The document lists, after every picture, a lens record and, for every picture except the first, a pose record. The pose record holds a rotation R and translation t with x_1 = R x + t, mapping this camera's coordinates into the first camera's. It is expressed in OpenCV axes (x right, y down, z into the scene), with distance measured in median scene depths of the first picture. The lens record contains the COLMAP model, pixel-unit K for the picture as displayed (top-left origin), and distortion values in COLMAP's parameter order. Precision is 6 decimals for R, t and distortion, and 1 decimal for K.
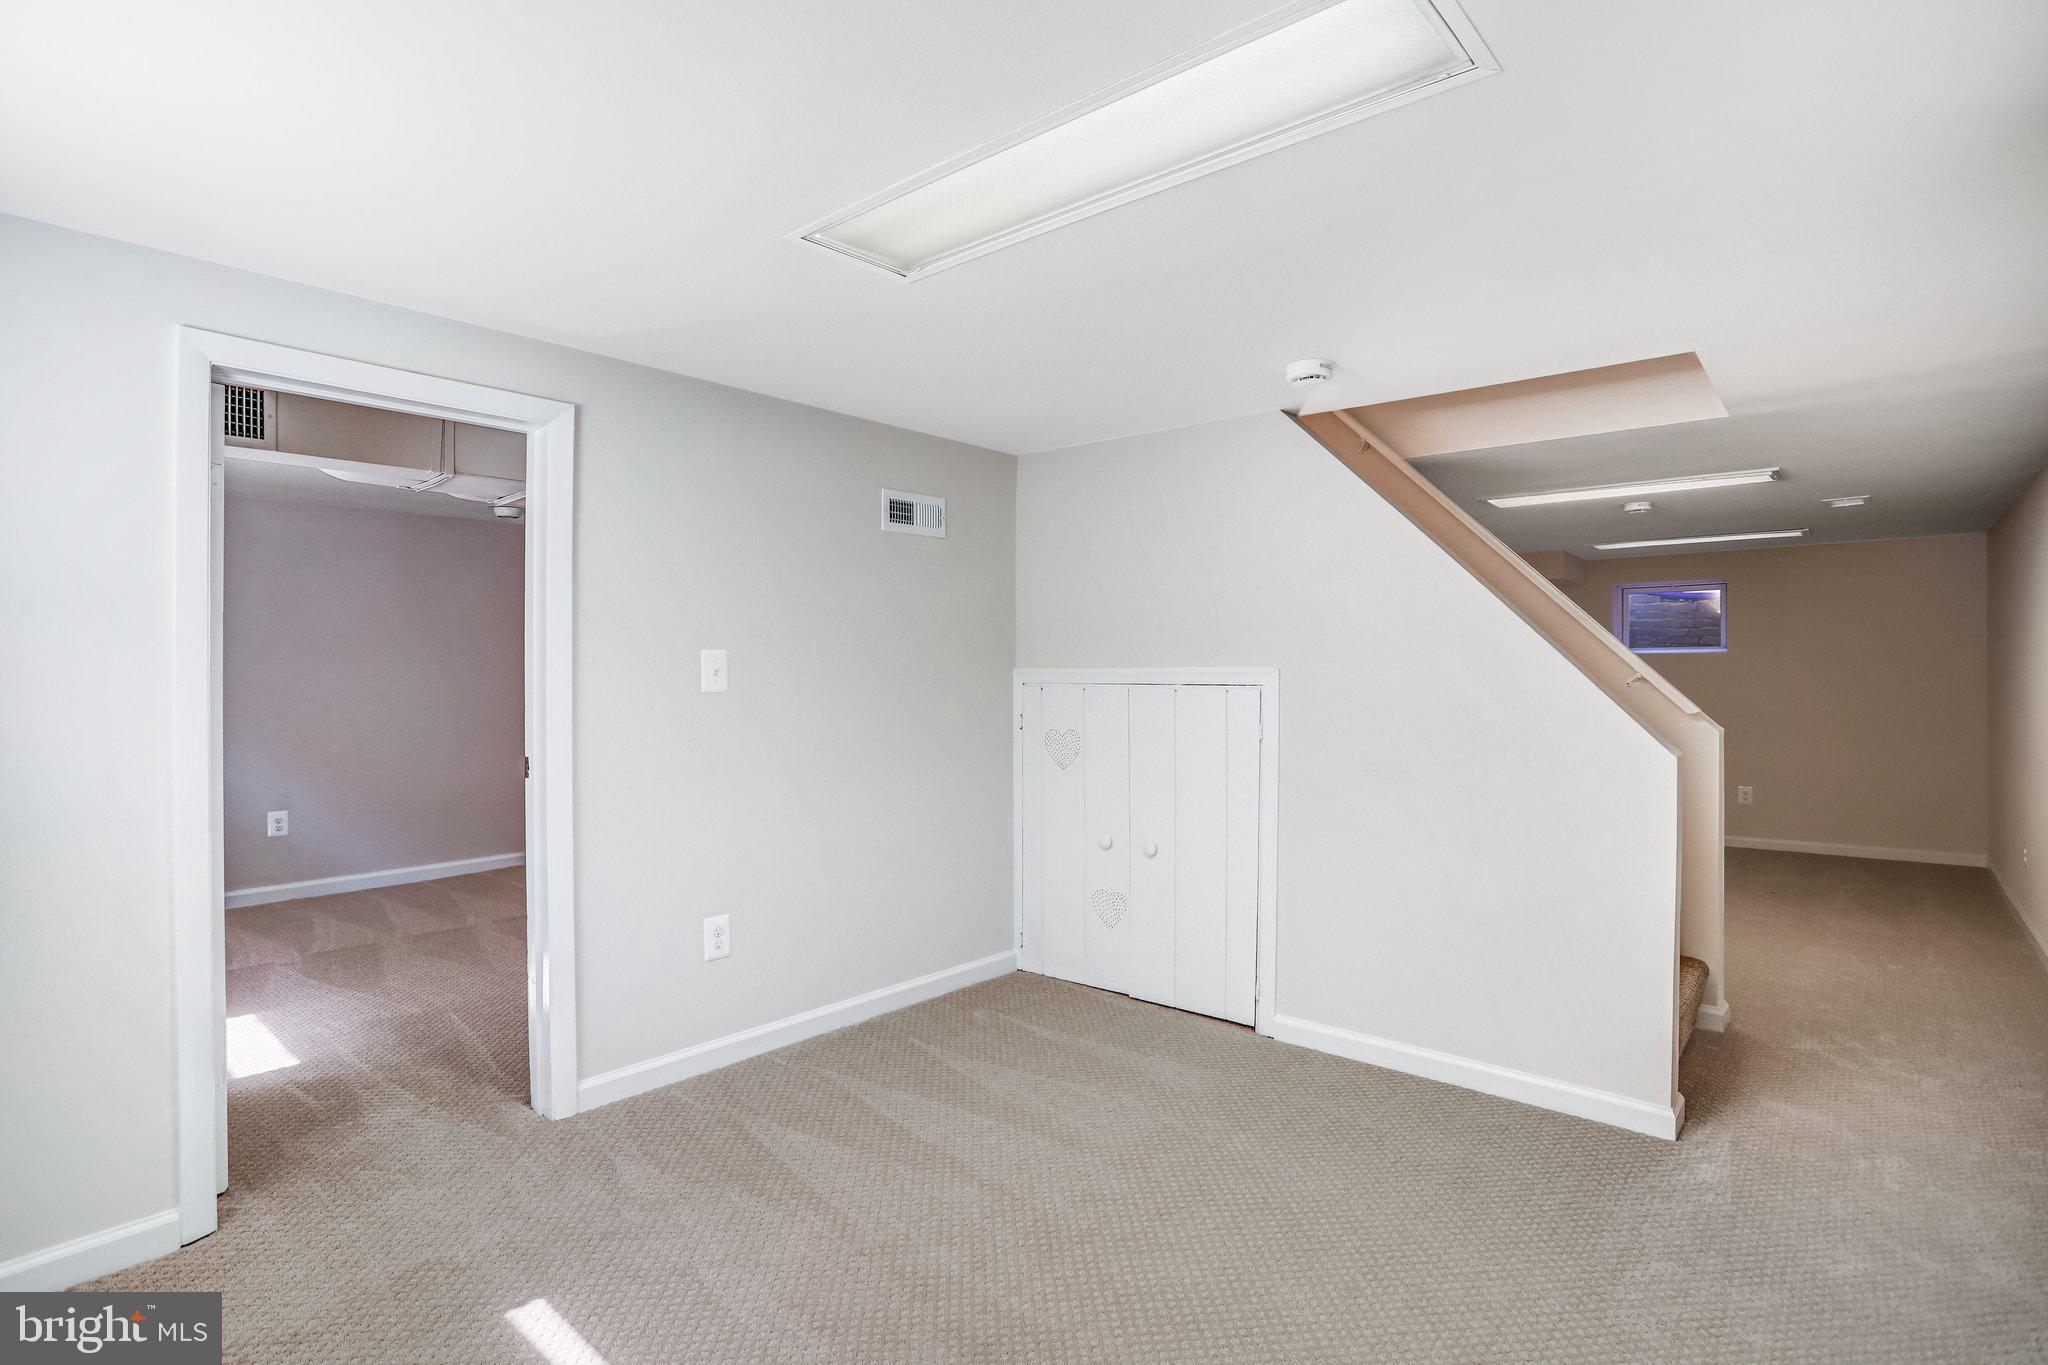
lens RADIAL K [[1053.4, 0, 1008.7], [0, 1053.4, 680.2], [0, 0, 1]] dist [-0.002678, 0.000106]
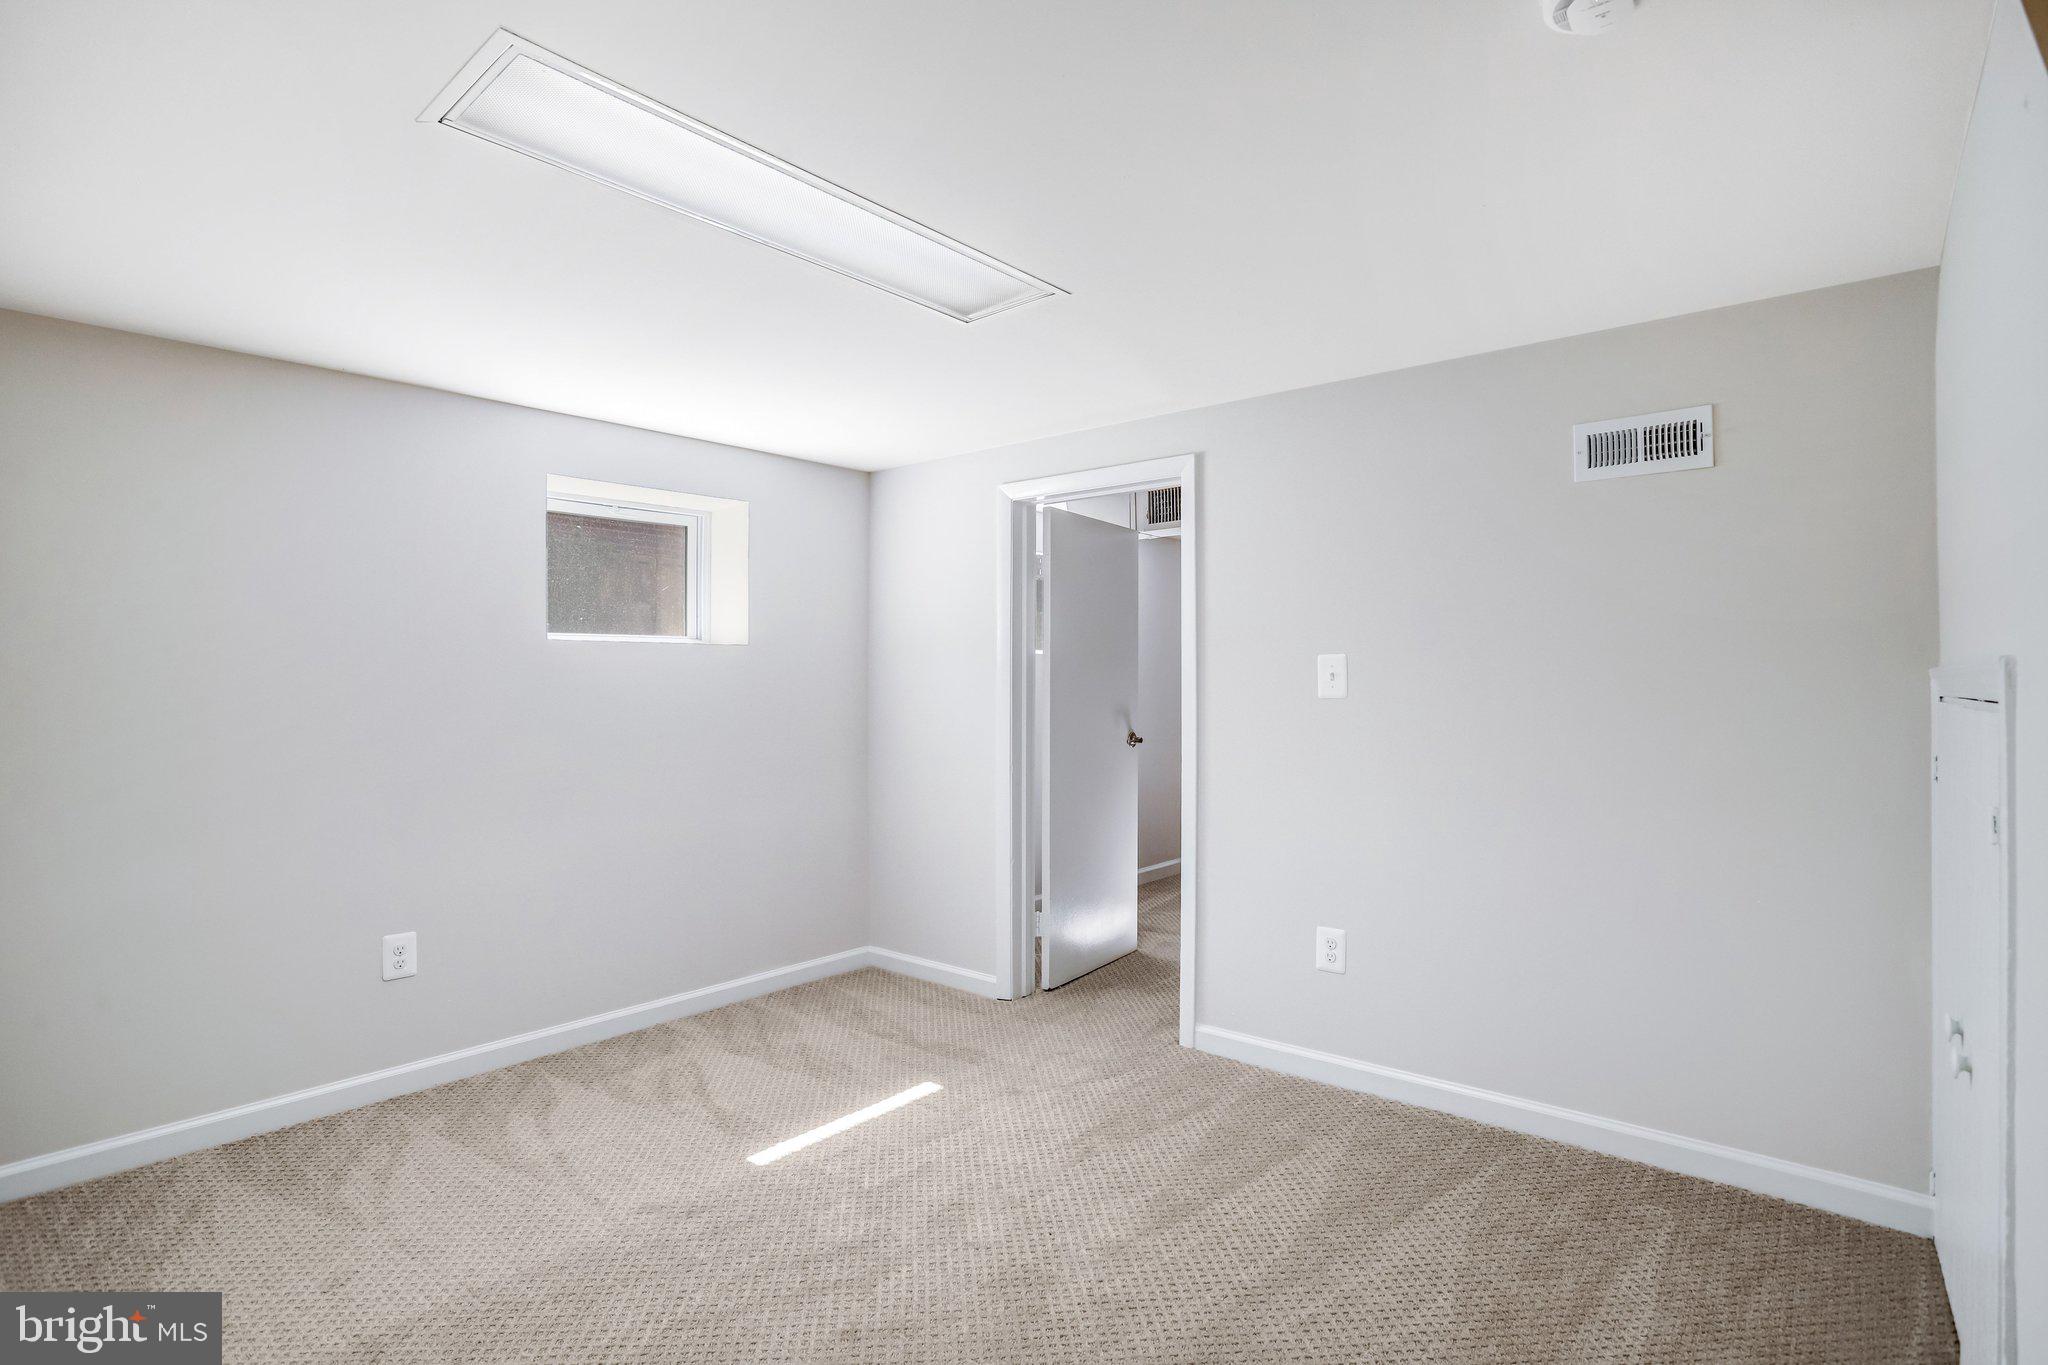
lens RADIAL K [[1053.4, 0, 1009.2], [0, 1053.4, 680.2], [0, 0, 1]] dist [-0.002678, 0.000106]
pose [[0.010127, 0.001779, -0.999947, 0.694553], [-0.005751, 0.999982, 0.001721, -0.004825], [0.999932, 0.005733, 0.010137, 0.692144]]
